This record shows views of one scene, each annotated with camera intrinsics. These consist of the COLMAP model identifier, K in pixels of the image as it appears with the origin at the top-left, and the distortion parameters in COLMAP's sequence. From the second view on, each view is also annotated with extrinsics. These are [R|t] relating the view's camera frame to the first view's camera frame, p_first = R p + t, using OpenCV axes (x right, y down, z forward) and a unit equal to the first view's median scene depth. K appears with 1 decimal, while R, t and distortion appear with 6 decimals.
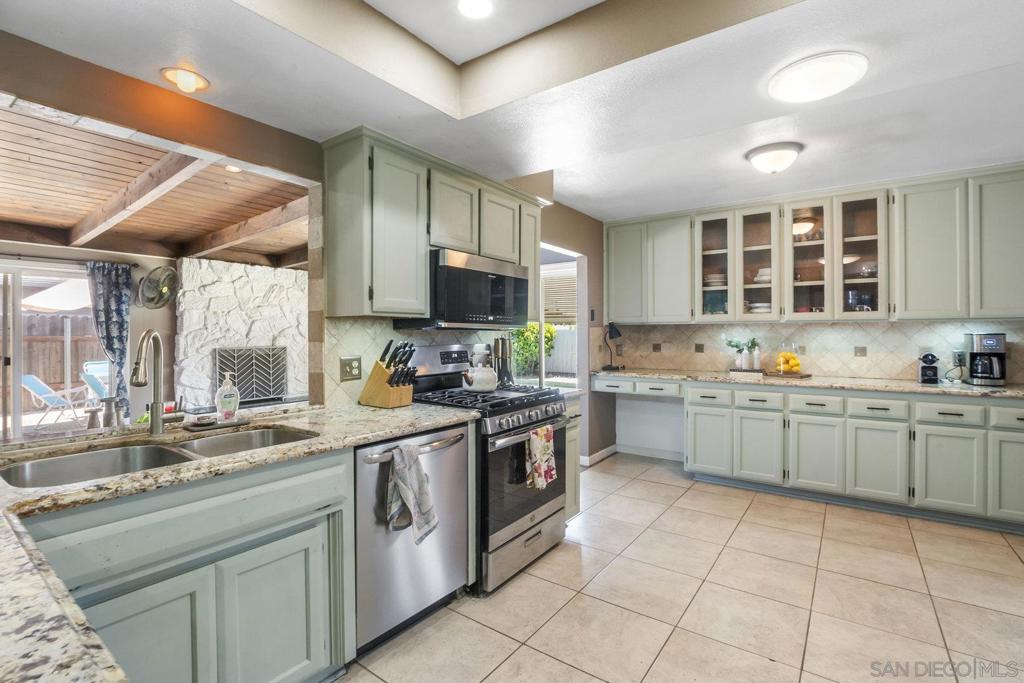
lens RADIAL K [[462.1, 0, 516.8], [0, 462.1, 335.2], [0, 0, 1]] dist [-0.030740, 0.000310]
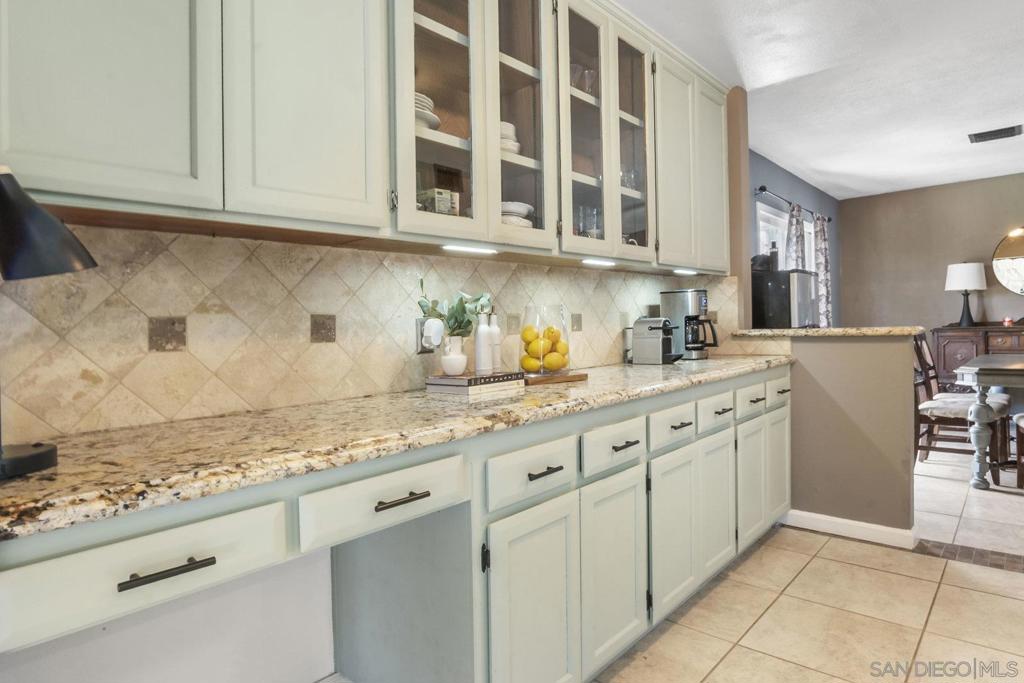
lens RADIAL K [[581.7, 0, 513.9], [0, 581.7, 324.4], [0, 0, 1]] dist [-0.000446, -0.000948]
pose [[0.101530, -0.001283, 0.994832, 0.025363], [0.035677, 0.999361, -0.002352, 0.032883], [-0.994193, 0.035731, 0.101511, 0.882331]]
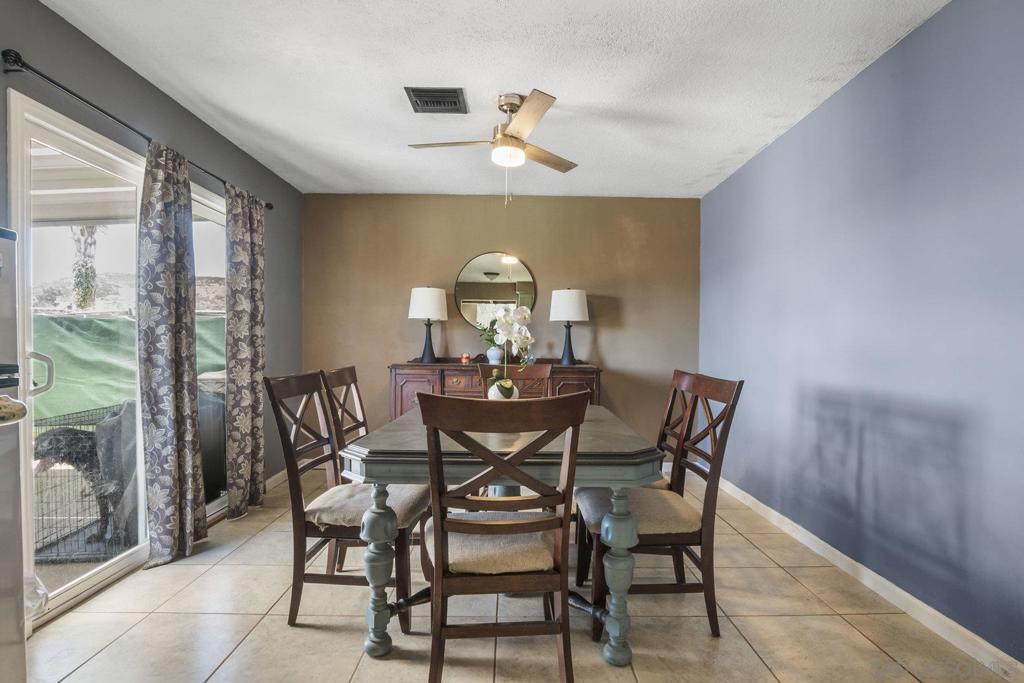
lens RADIAL K [[527.0, 0, 517.4], [0, 527.0, 353.2], [0, 0, 1]] dist [-0.016284, -0.000971]
pose [[-0.594979, -0.013974, 0.803619, 0.508472], [-0.001465, 0.999866, 0.016303, 0.036180], [-0.803740, 0.008523, -0.594920, 0.473314]]
